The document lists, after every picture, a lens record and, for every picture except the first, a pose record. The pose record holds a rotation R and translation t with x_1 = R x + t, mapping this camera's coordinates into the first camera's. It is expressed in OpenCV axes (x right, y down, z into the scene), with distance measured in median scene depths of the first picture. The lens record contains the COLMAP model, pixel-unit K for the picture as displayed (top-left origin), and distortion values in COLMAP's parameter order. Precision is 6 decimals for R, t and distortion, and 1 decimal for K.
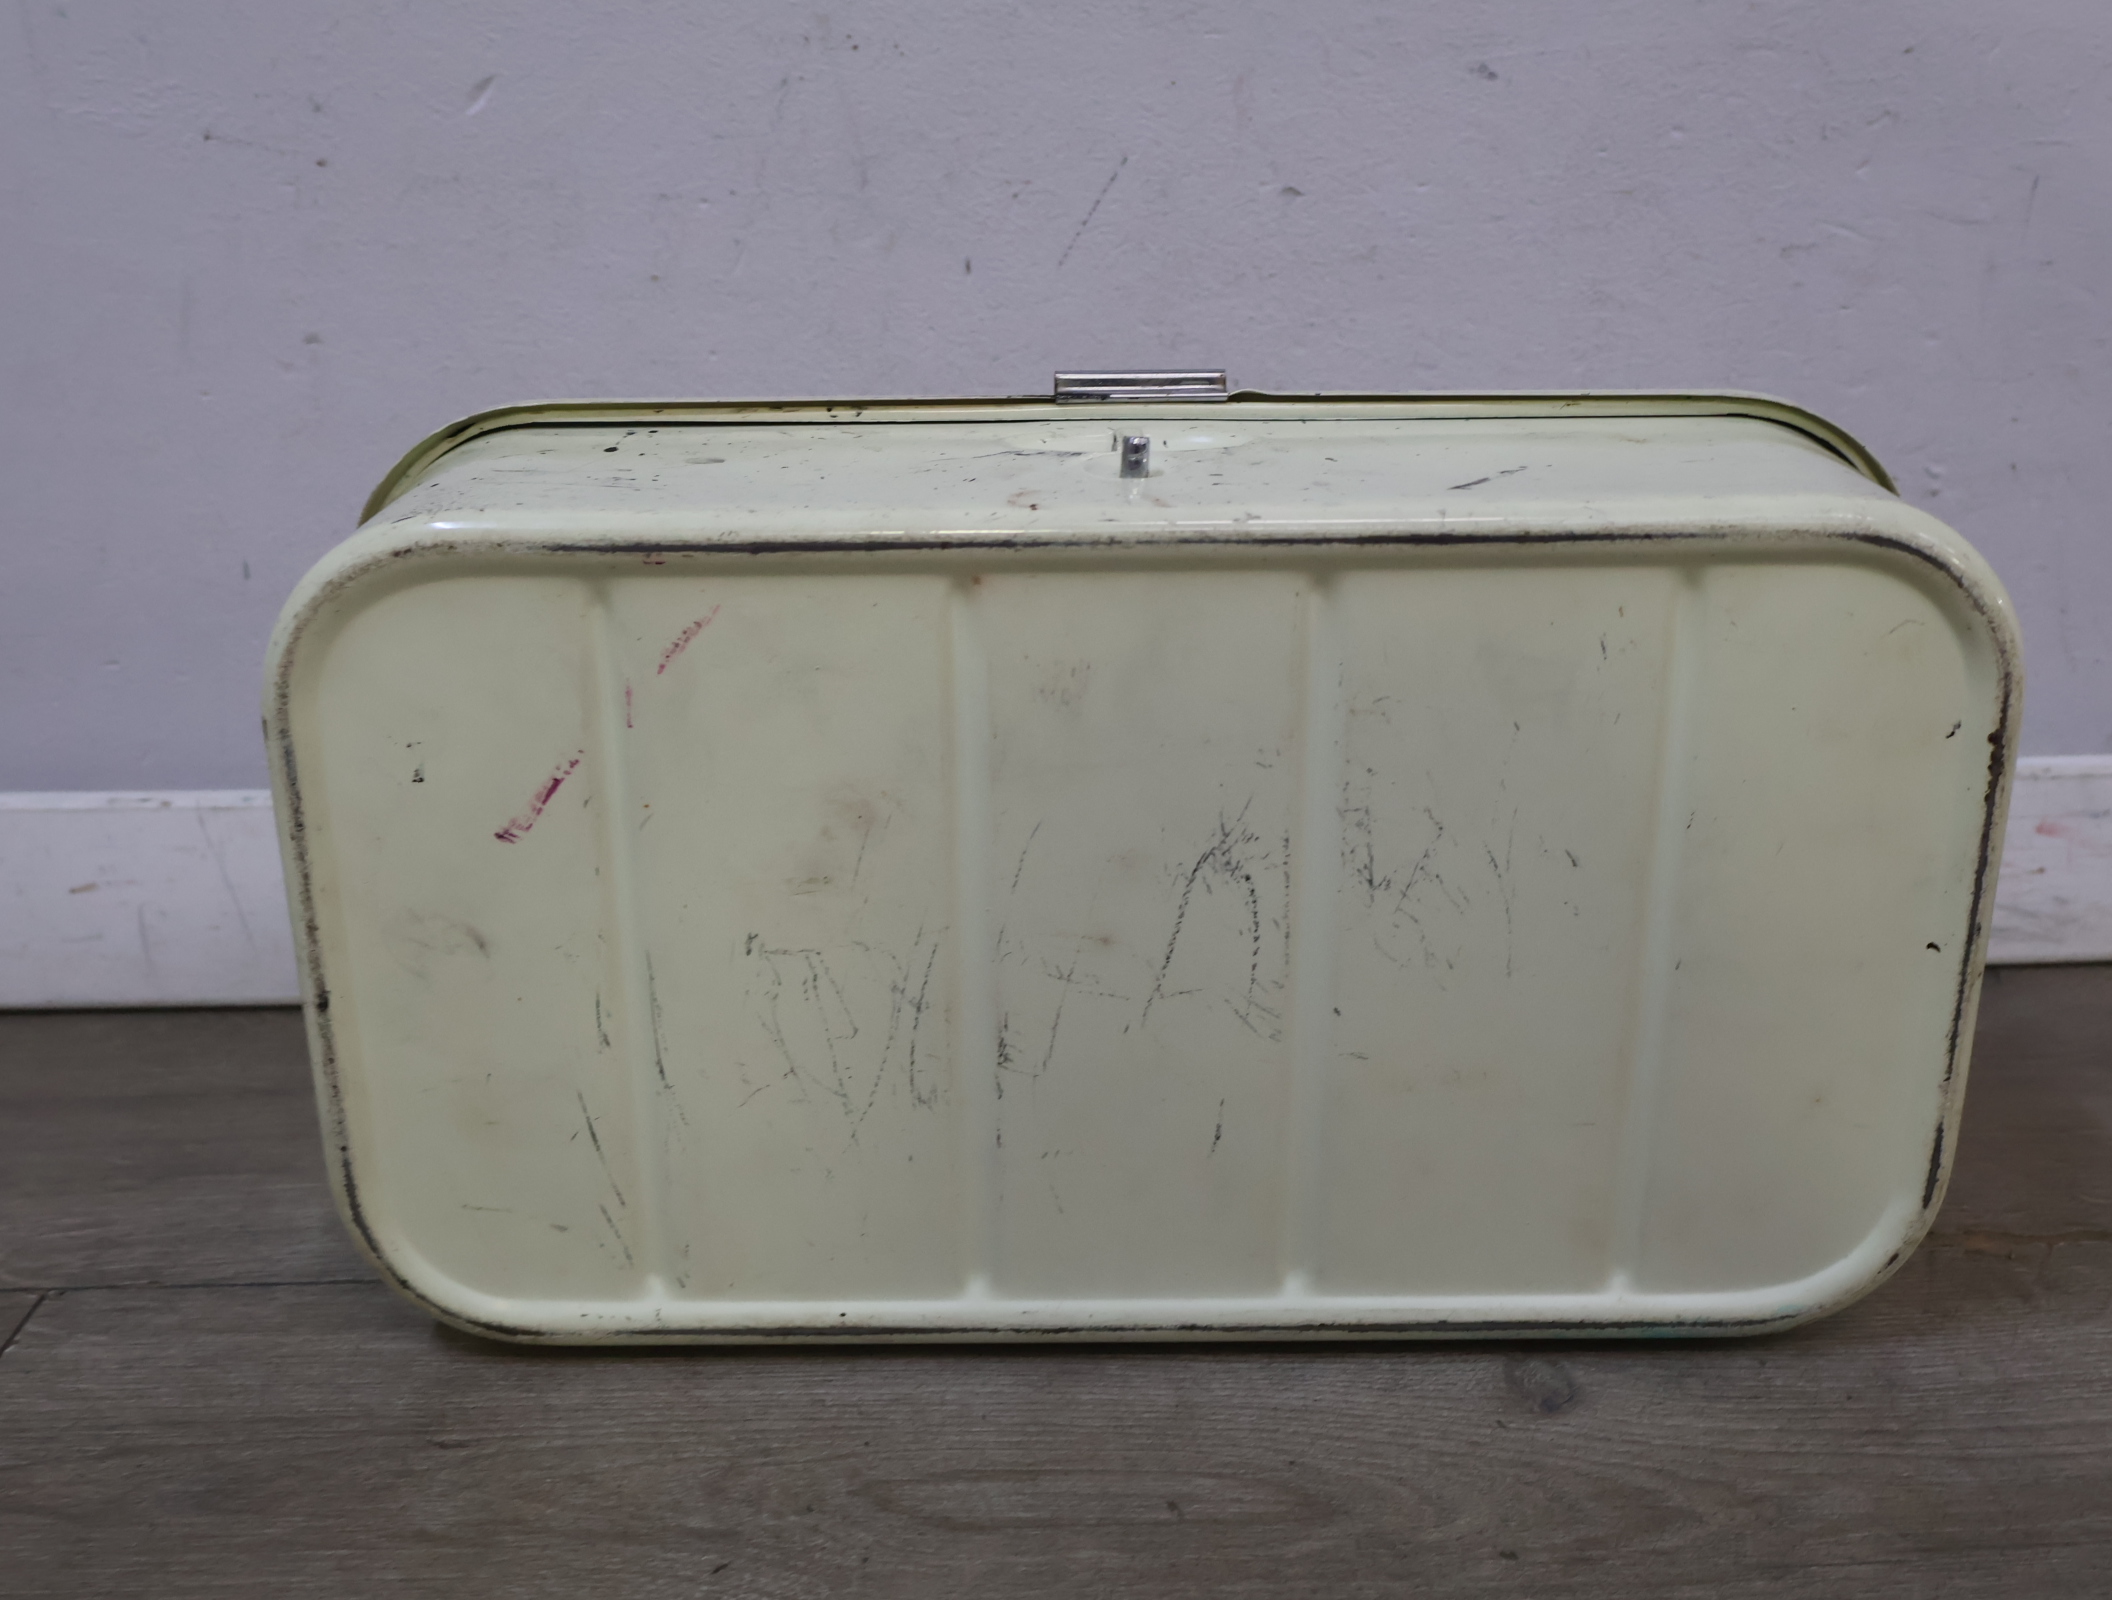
lens RADIAL K [[2186.2, 0, 1050.1], [0, 2186.2, 789.2], [0, 0, 1]] dist [0.011116, 0.000000]
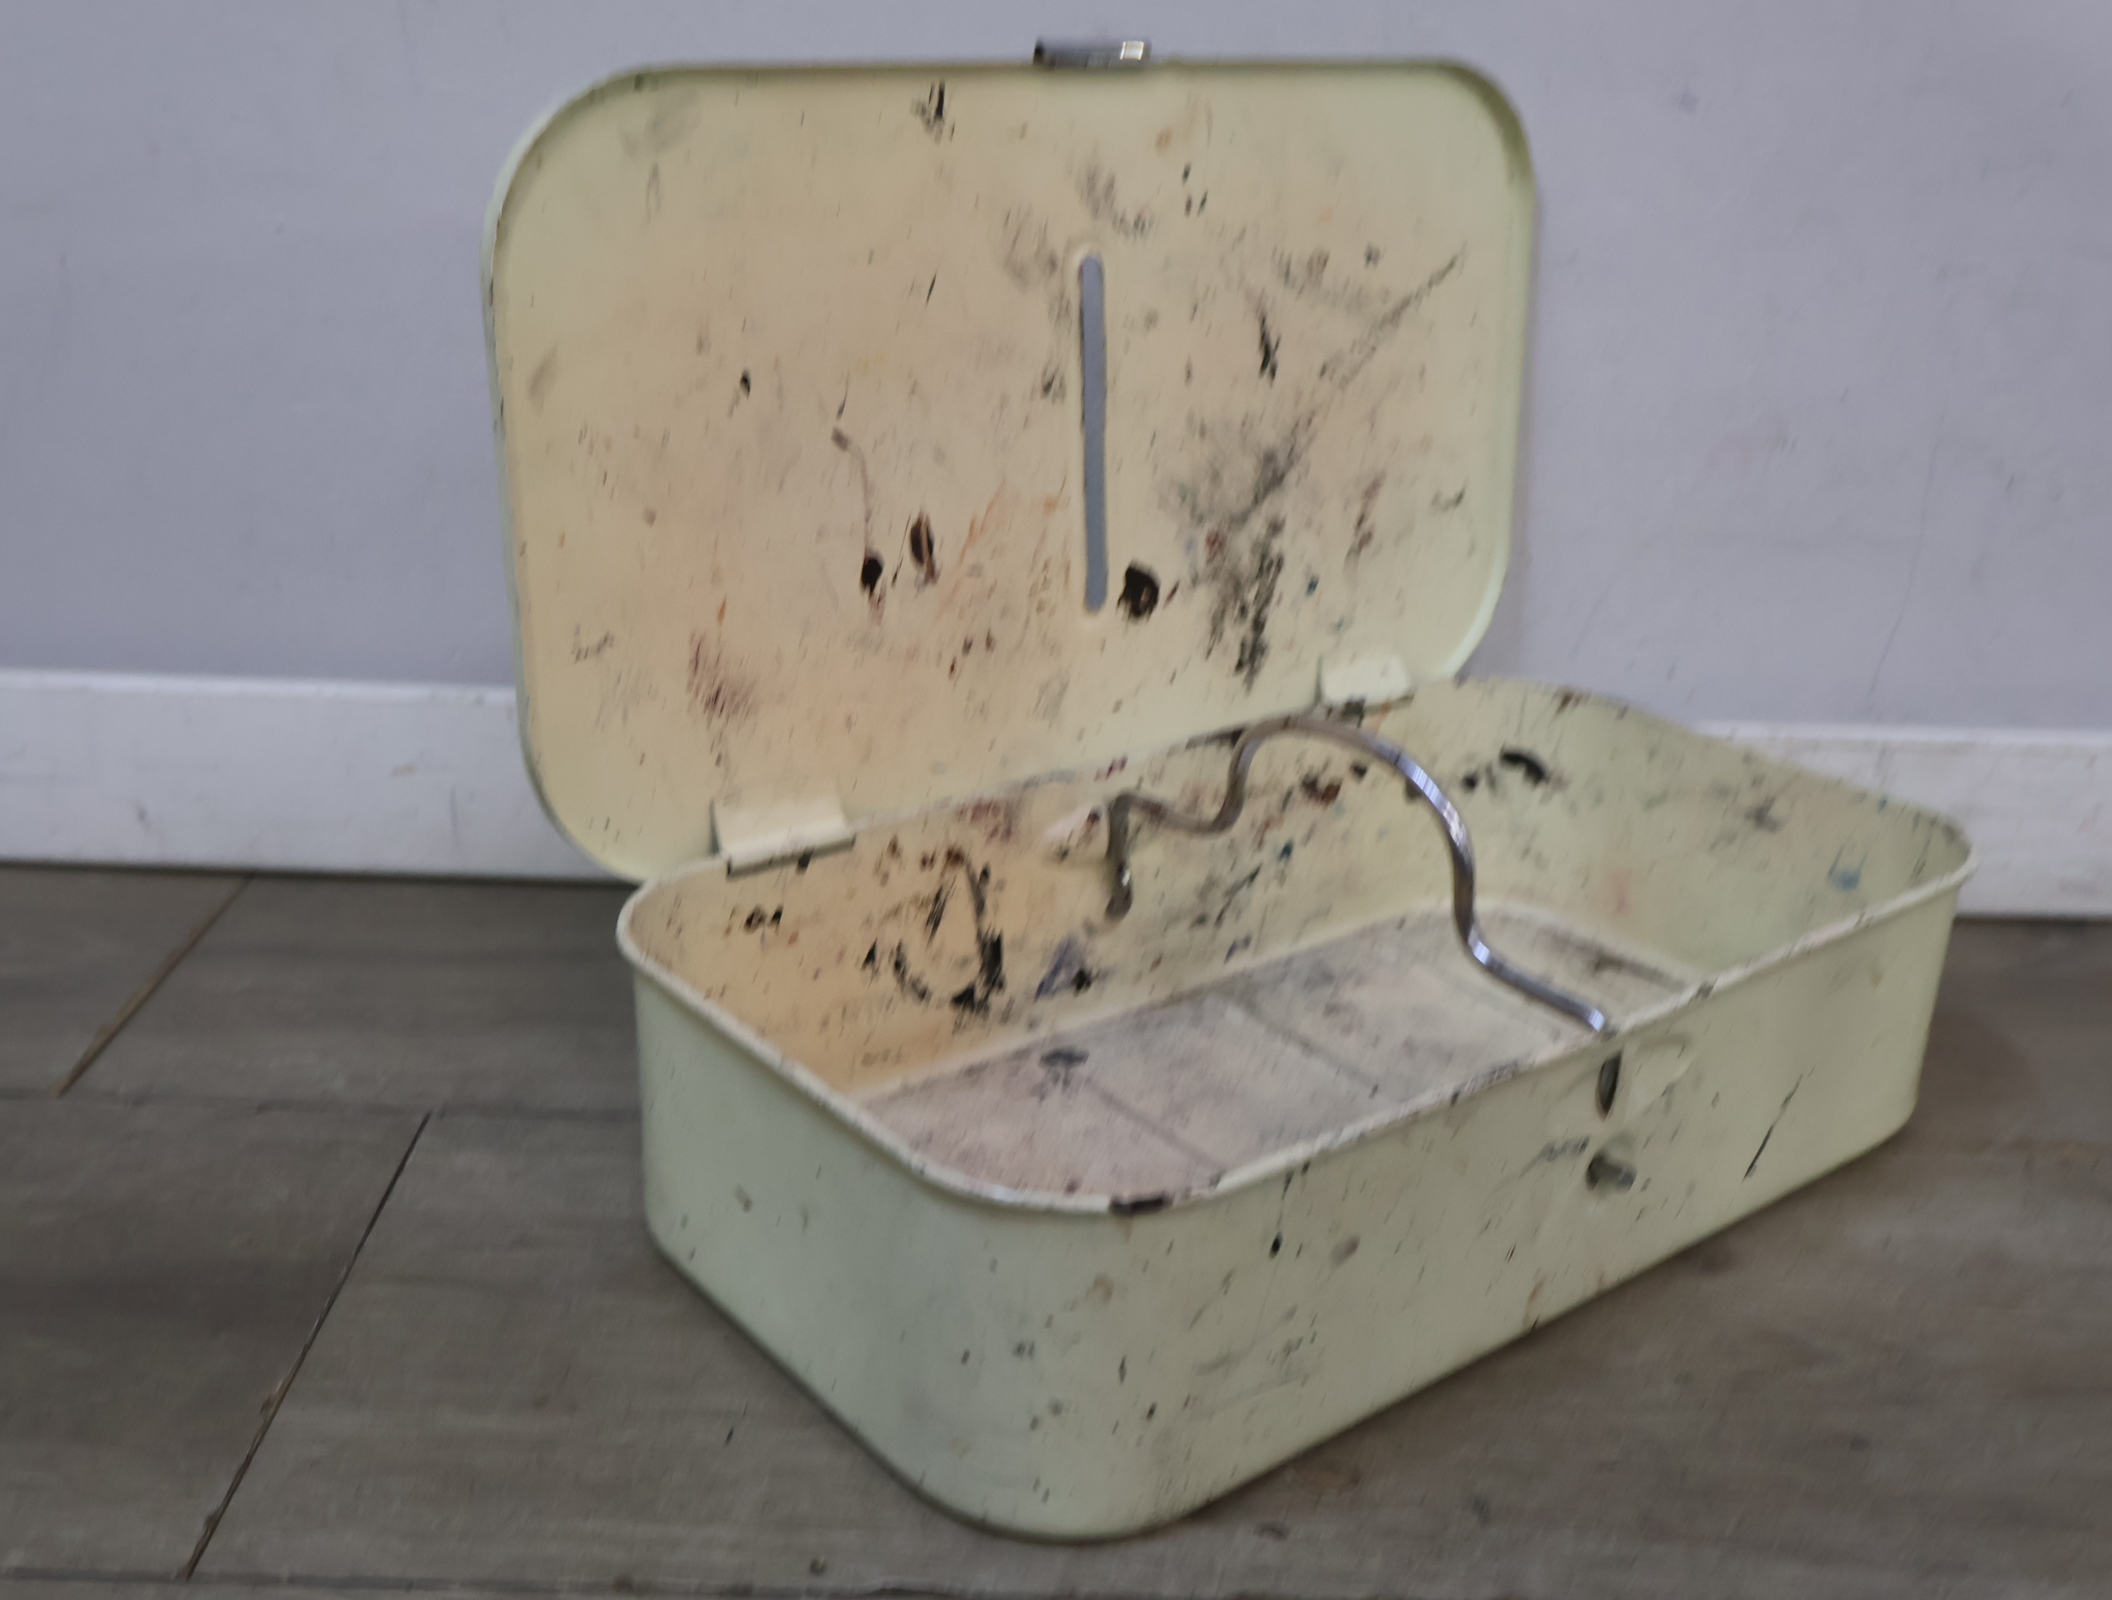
lens RADIAL K [[2186.2, 0, 1040.2], [0, 2186.2, 808.4], [0, 0, 1]] dist [0.011116, 0.000000]
pose [[0.998797, 0.047920, -0.010403, -0.119812], [-0.047335, 0.997598, 0.050564, -0.009837], [0.012801, -0.050011, 0.998667, -0.164241]]
